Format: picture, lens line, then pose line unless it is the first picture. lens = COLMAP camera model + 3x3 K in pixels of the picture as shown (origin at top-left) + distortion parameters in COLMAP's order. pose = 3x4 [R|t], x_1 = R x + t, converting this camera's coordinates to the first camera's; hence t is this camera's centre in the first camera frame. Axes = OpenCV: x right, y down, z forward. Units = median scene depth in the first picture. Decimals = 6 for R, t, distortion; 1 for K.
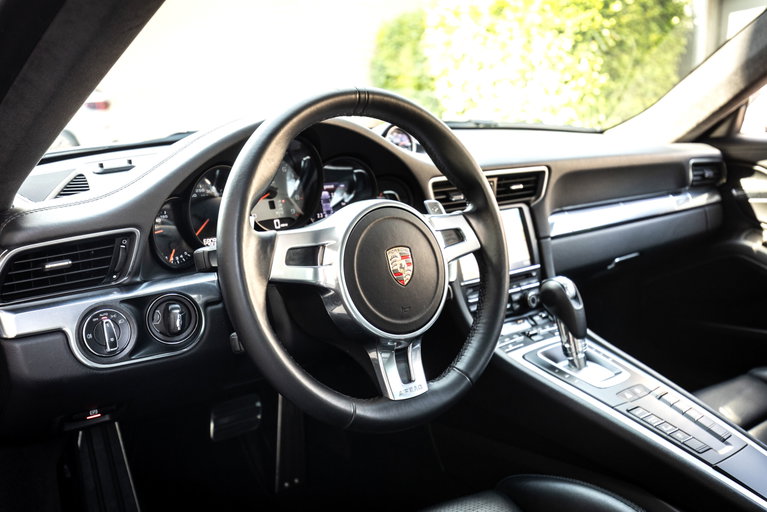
lens RADIAL K [[740.1, 0, 383.5], [0, 740.1, 256.0], [0, 0, 1]] dist [-0.013775, 0.014367]
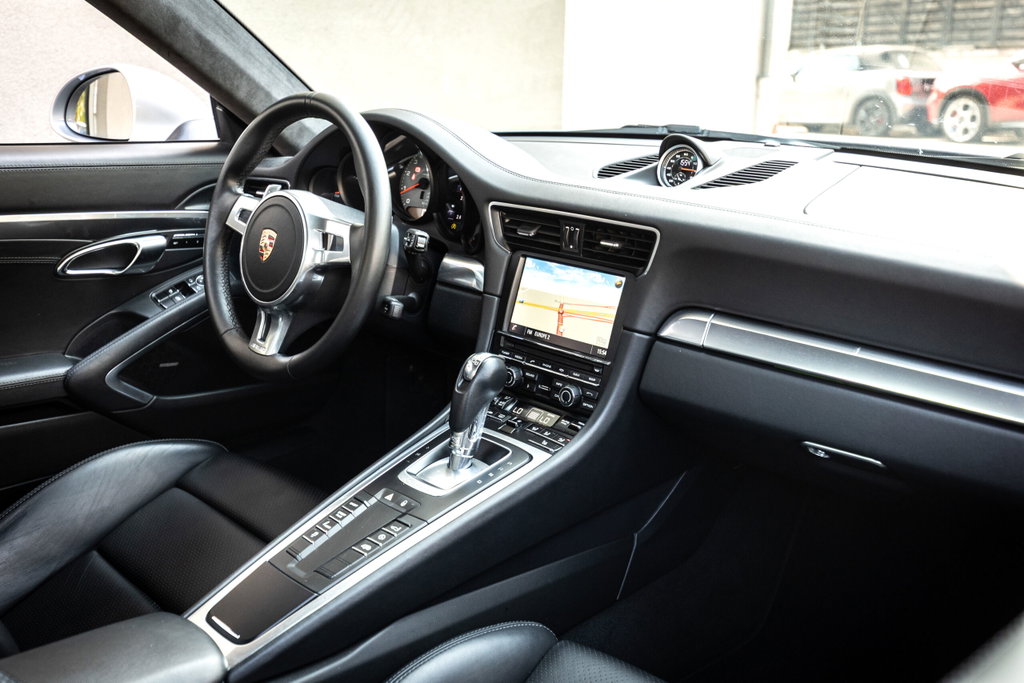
lens RADIAL K [[988.0, 0, 512.0], [0, 988.0, 341.5], [0, 0, 1]] dist [-0.013775, 0.014367]
pose [[0.104248, 0.291516, -0.950869, 1.026020], [-0.221109, 0.938944, 0.263619, -0.219594], [0.969661, 0.182764, 0.162340, 0.723340]]
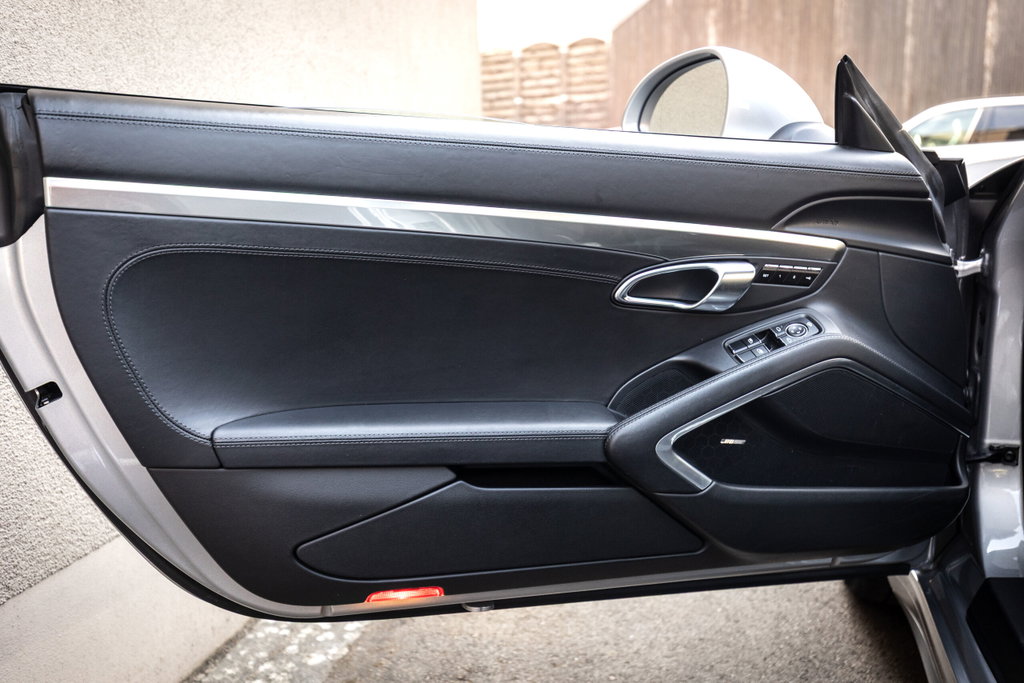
lens RADIAL K [[988.0, 0, 512.0], [0, 988.0, 341.5], [0, 0, 1]] dist [-0.013775, 0.014367]
pose [[-0.387007, 0.177662, -0.904799, 0.683239], [-0.204585, 0.940260, 0.272132, -0.056710], [0.899094, 0.290425, -0.327540, 0.596254]]
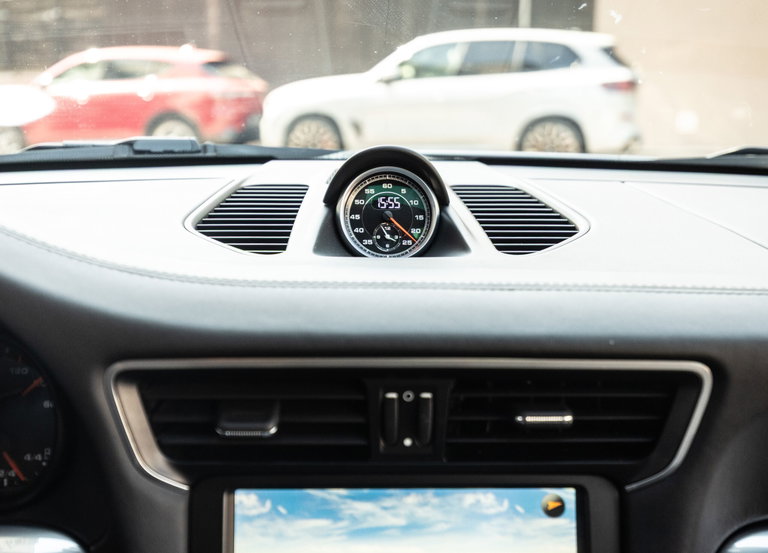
lens RADIAL K [[1047.3, 0, 384.0], [0, 1047.3, 276.5], [0, 0, 1]] dist [-0.018040, -0.017691]
pose [[0.785948, 0.127637, -0.604975, 0.339098], [-0.142278, 0.989537, 0.023932, -0.137803], [0.601700, 0.067265, 0.795885, 0.602870]]
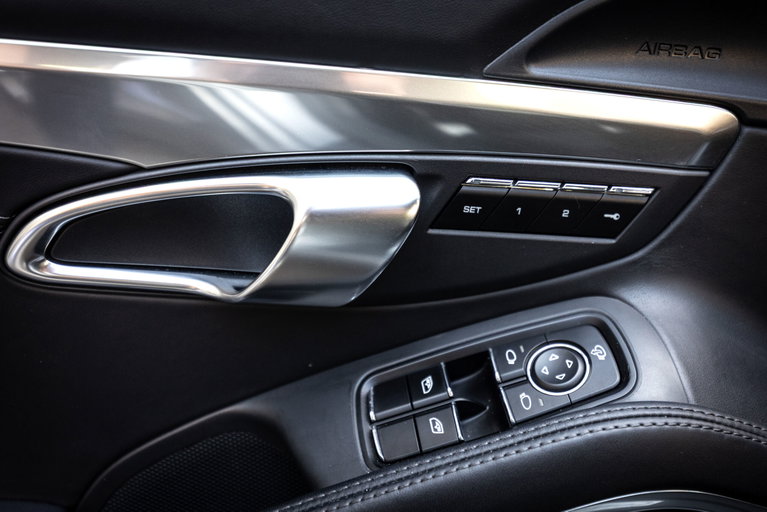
lens RADIAL K [[740.1, 0, 383.5], [0, 740.1, 256.0], [0, 0, 1]] dist [-0.013775, 0.014367]
pose [[-0.607436, 0.256346, -0.751869, -0.036532], [-0.152116, 0.891447, 0.426829, 0.001921], [0.779668, 0.373643, -0.502503, 0.593794]]
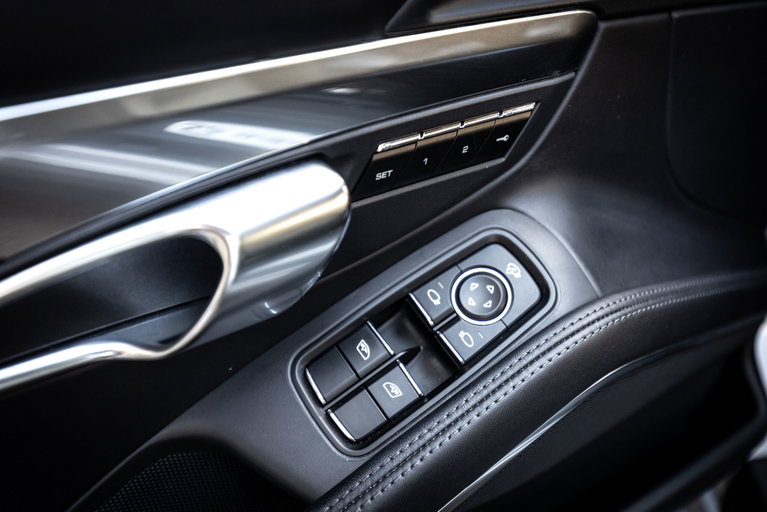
lens RADIAL K [[740.6, 0, 383.5], [0, 740.6, 256.0], [0, 0, 1]] dist [-0.000017, -0.008674]
pose [[-0.126680, 0.614758, -0.778476, -0.050997], [-0.169799, 0.759776, 0.627622, -0.033131], [0.977303, 0.211691, 0.008137, 0.494917]]
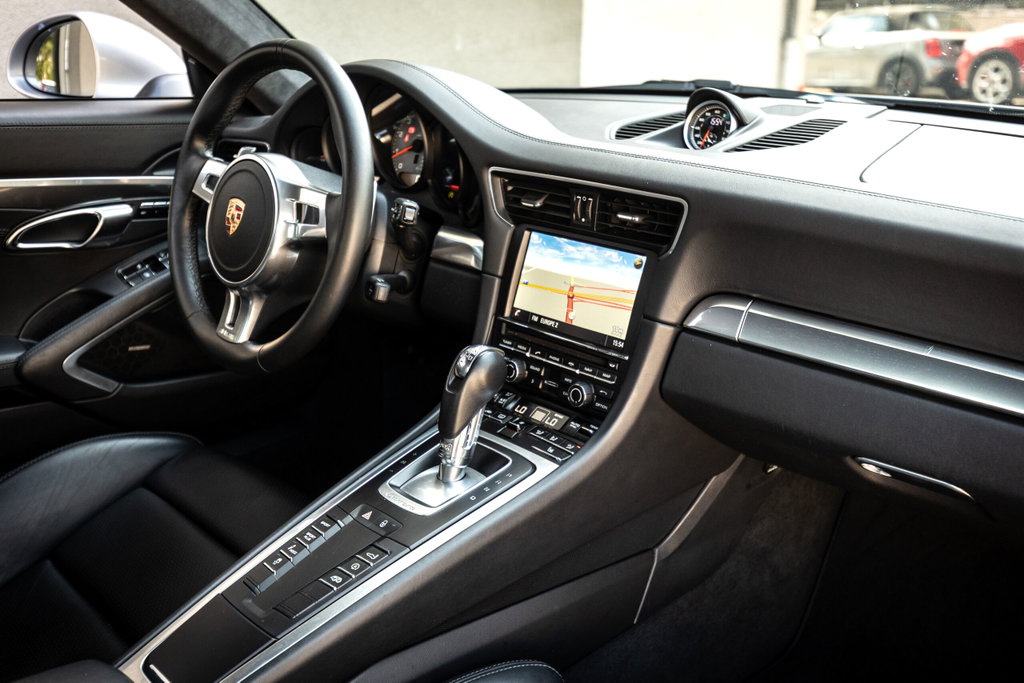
lens RADIAL K [[988.7, 0, 512.0], [0, 988.7, 341.5], [0, 0, 1]] dist [-0.000017, -0.008674]
pose [[0.085674, 0.324428, -0.942023, 0.898561], [-0.219109, 0.928487, 0.299839, -0.205717], [0.971932, 0.180718, 0.150633, 0.753966]]
